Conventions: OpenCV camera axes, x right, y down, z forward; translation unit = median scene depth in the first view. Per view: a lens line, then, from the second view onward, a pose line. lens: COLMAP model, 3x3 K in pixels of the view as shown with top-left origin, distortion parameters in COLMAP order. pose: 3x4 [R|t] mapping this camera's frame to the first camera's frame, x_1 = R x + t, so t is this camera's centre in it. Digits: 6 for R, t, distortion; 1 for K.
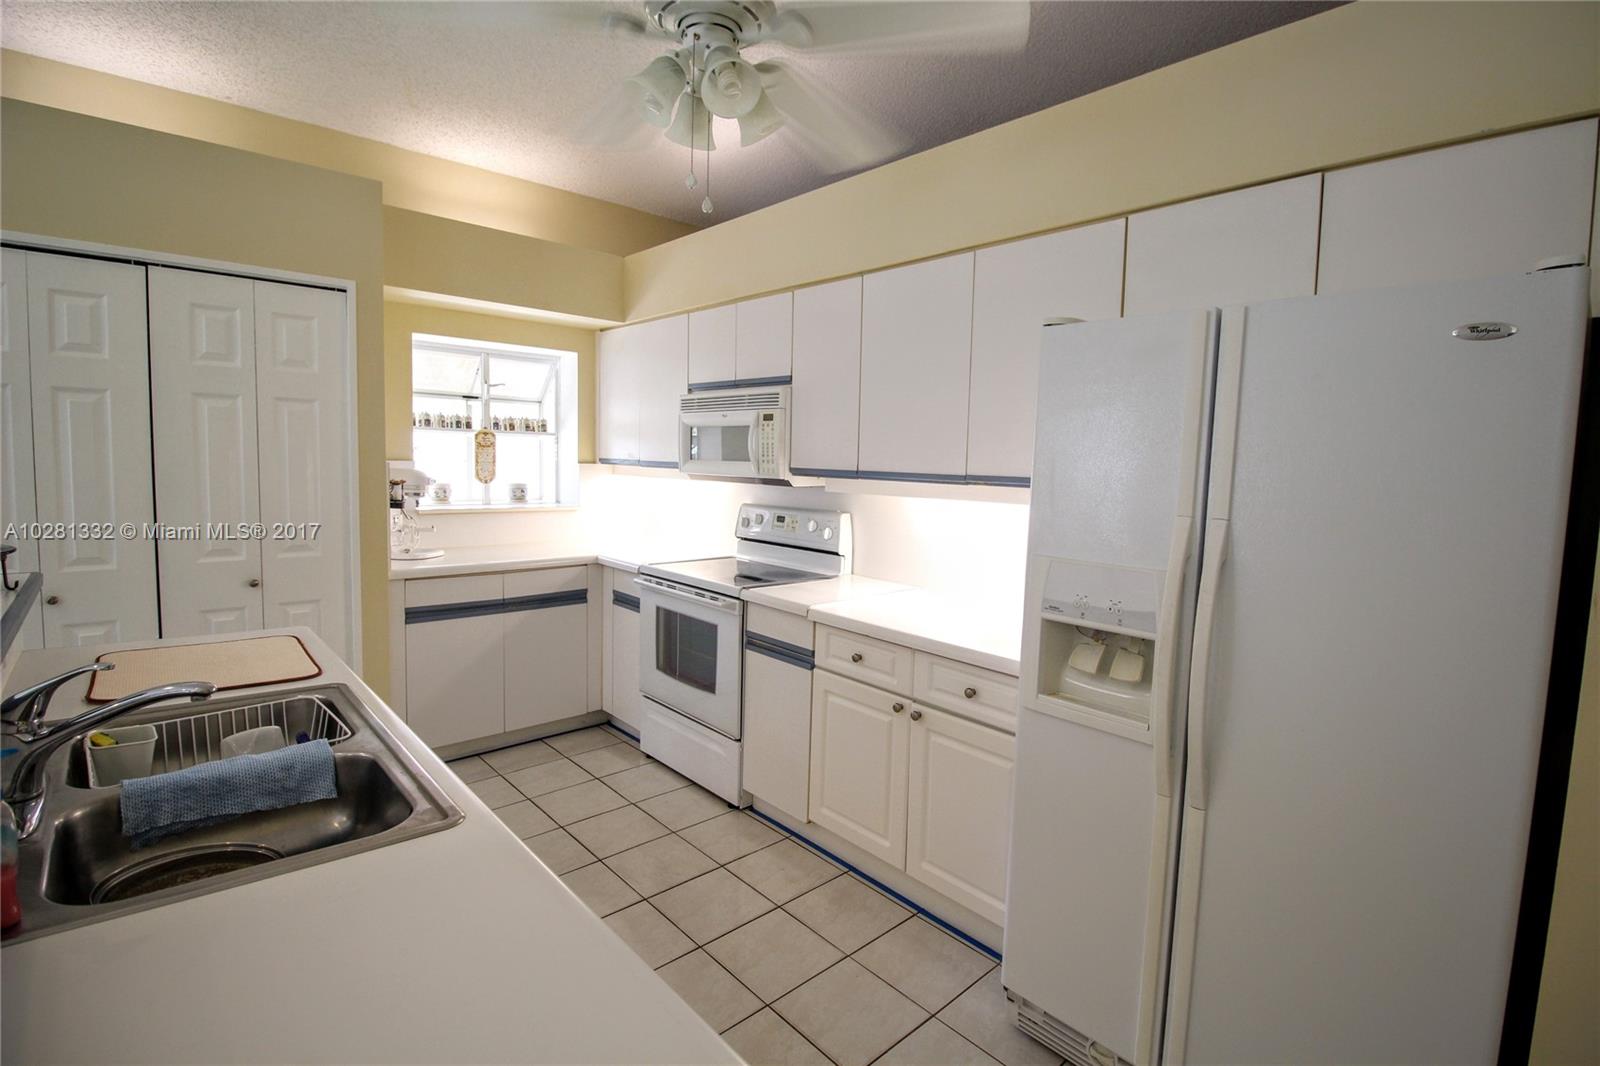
lens RADIAL K [[743.4, 0, 805.7], [0, 743.4, 516.6], [0, 0, 1]] dist [-0.000575, -0.013848]
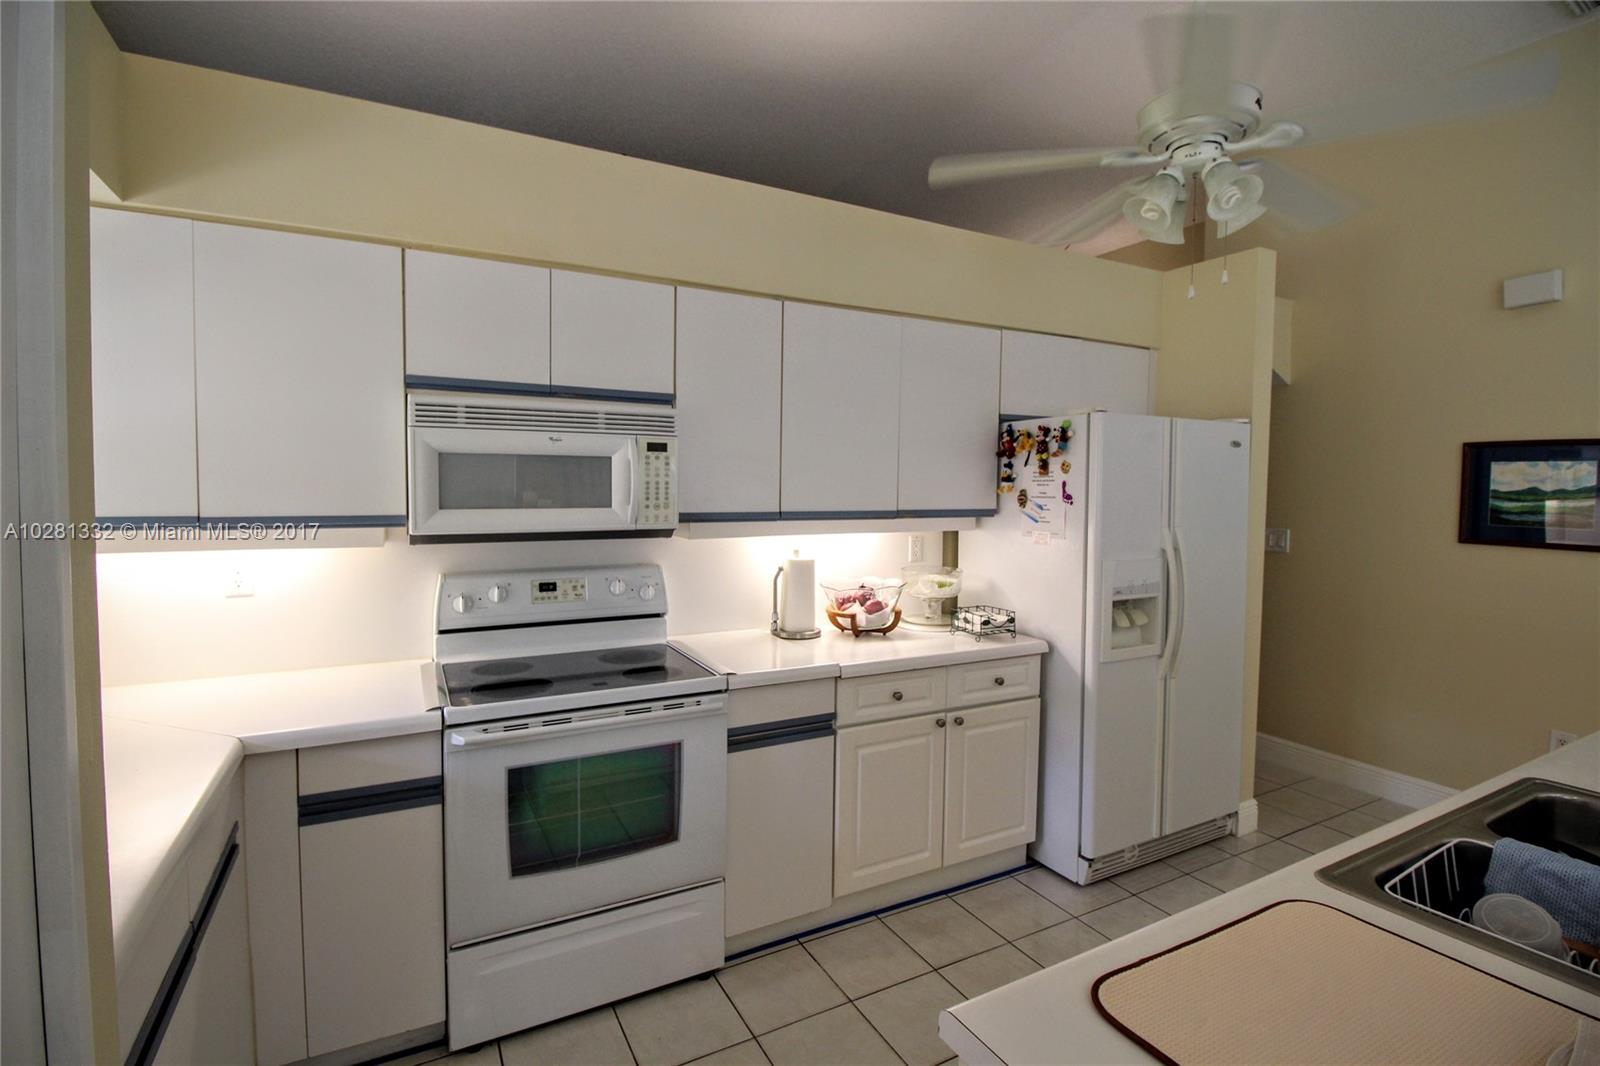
lens RADIAL K [[743.4, 0, 805.7], [0, 743.4, 516.6], [0, 0, 1]] dist [-0.000575, -0.013848]
pose [[0.246499, -0.067218, 0.966809, -0.759644], [0.074868, 0.995931, 0.050155, -0.093800], [-0.966247, 0.060020, 0.250529, 0.698098]]
